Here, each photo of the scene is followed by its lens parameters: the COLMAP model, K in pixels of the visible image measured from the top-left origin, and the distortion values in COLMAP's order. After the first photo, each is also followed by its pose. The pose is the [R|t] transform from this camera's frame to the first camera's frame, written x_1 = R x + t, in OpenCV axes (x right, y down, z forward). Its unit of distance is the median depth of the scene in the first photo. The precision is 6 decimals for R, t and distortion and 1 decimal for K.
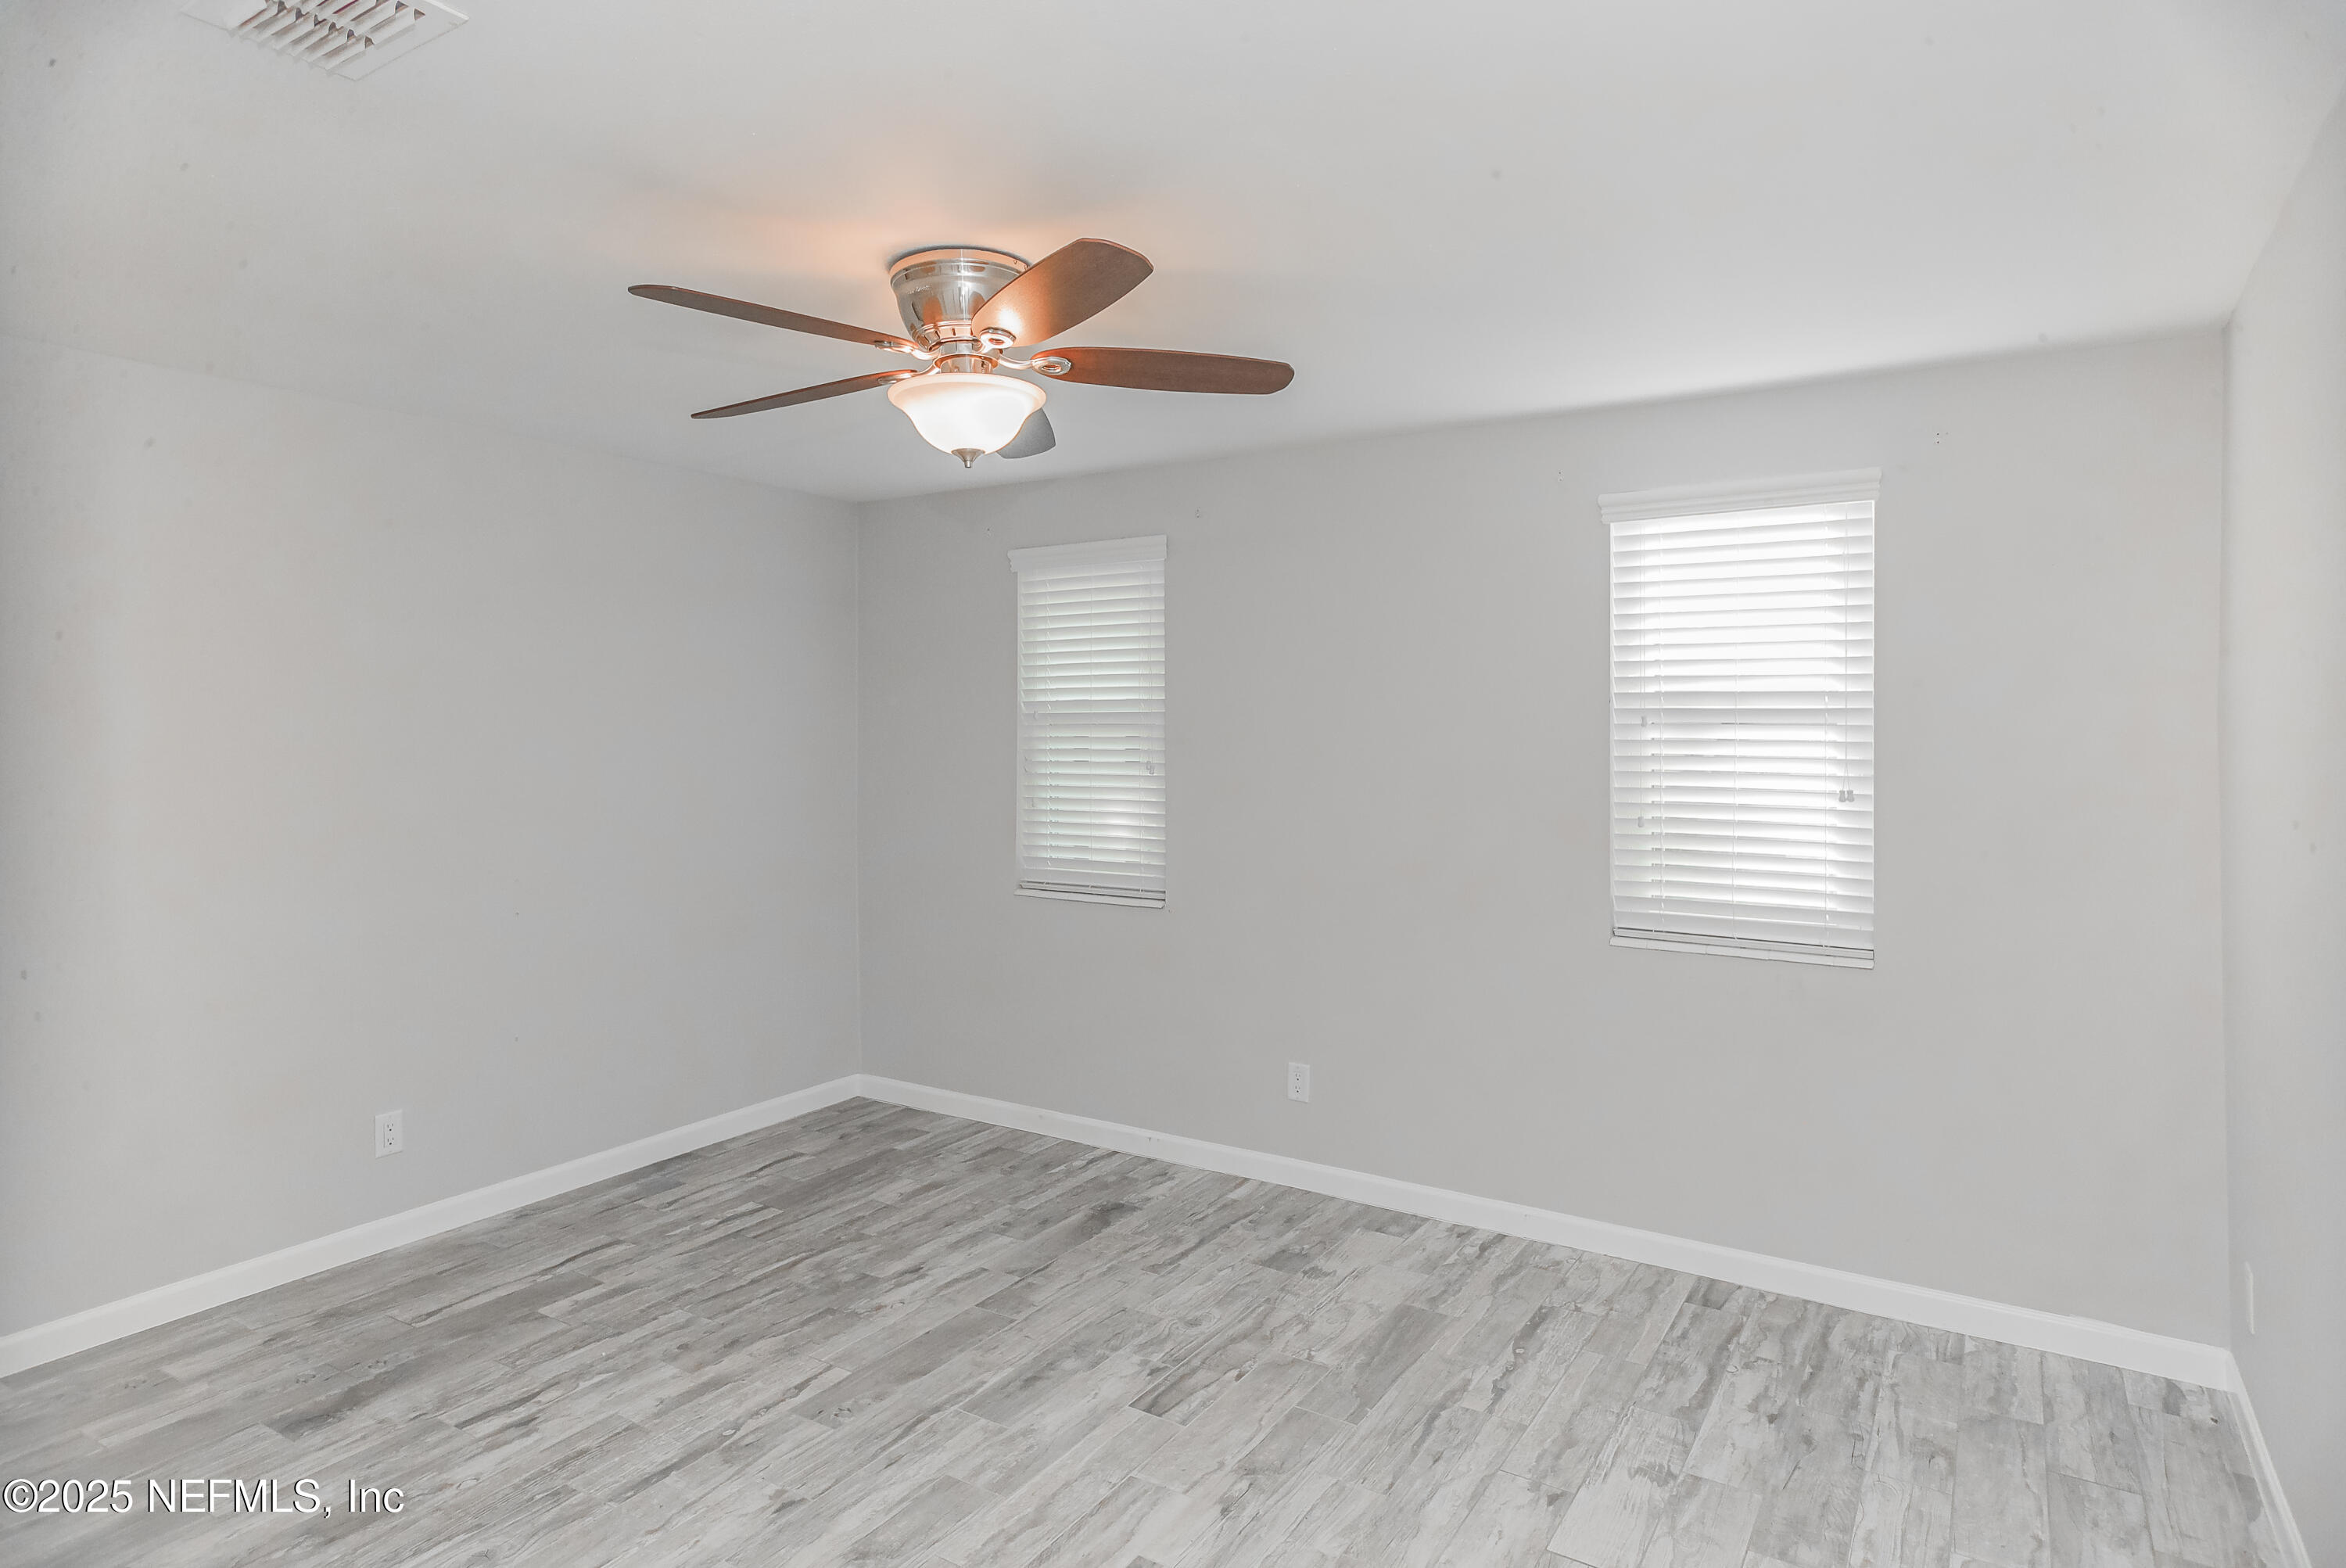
lens RADIAL K [[1294.3, 0, 1173.0], [0, 1294.3, 784.0], [0, 0, 1]] dist [0.000729, 0.000645]
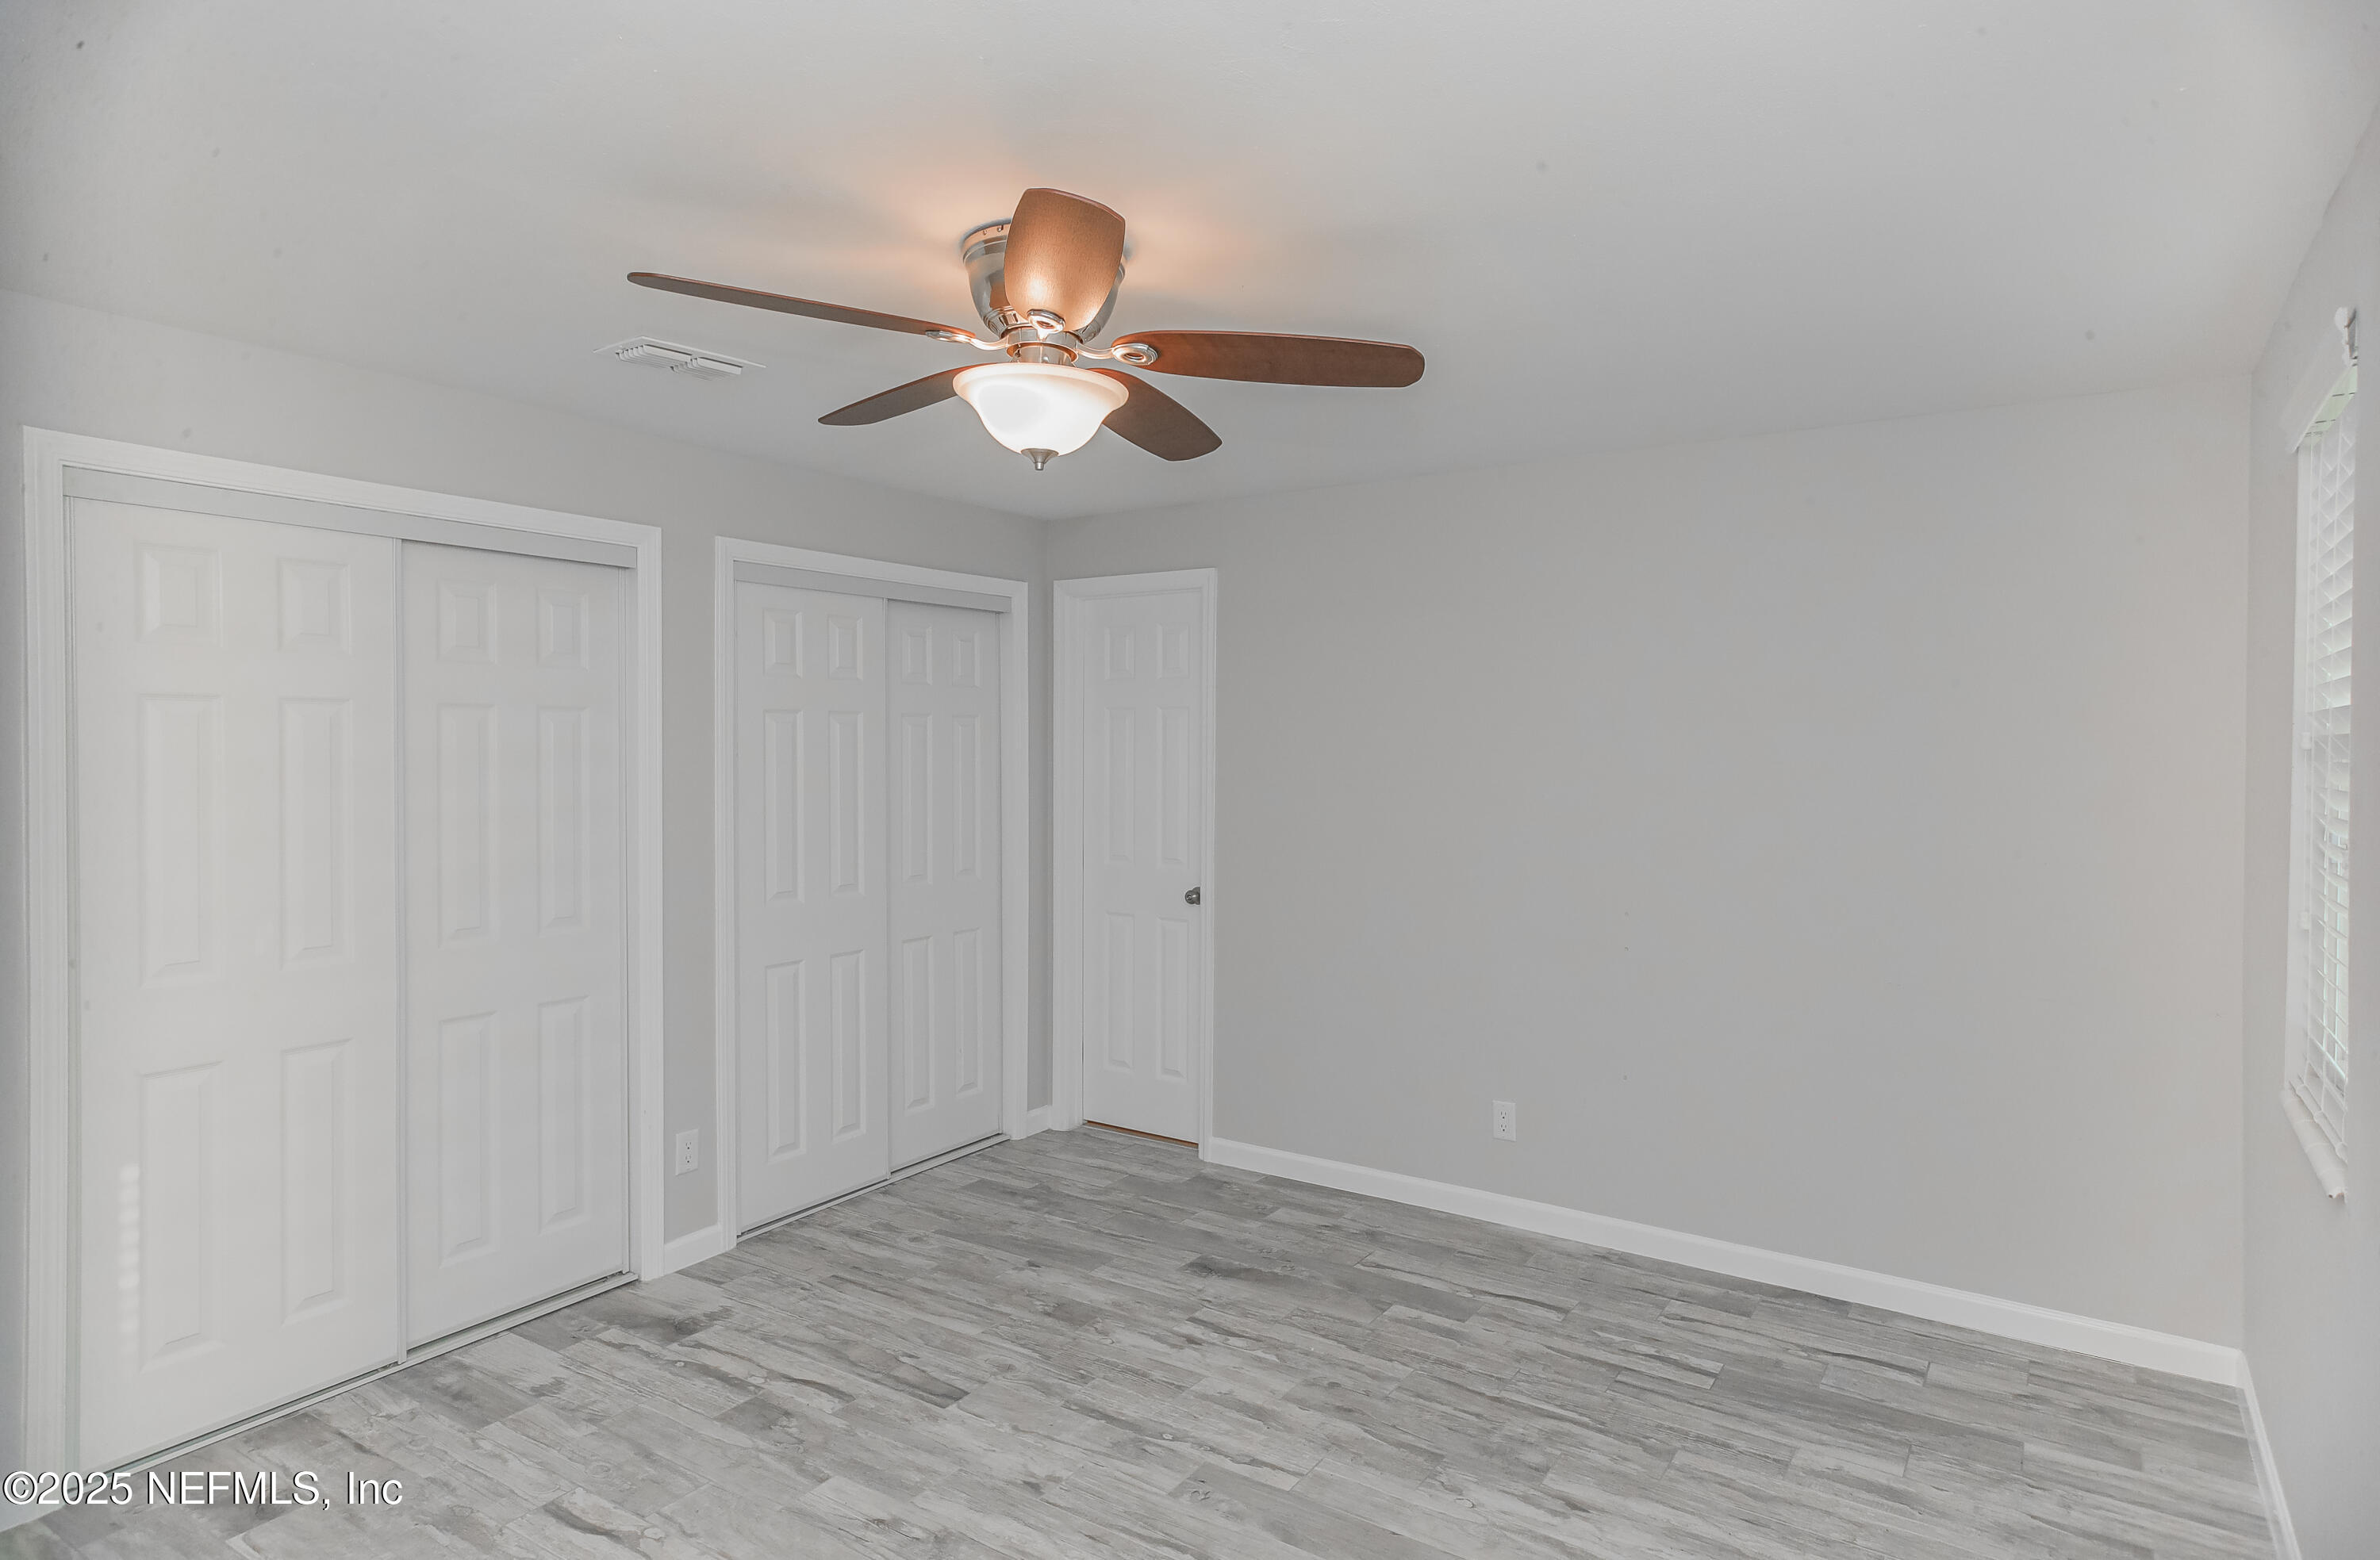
lens RADIAL K [[1302.9, 0, 1190.0], [0, 1302.9, 780.0], [0, 0, 1]] dist [0.013652, 0.000293]
pose [[-0.013498, 0.032737, -0.999373, 0.527067], [-0.053863, 0.997989, 0.033419, -0.041479], [0.998457, 0.054281, -0.011707, 0.784292]]
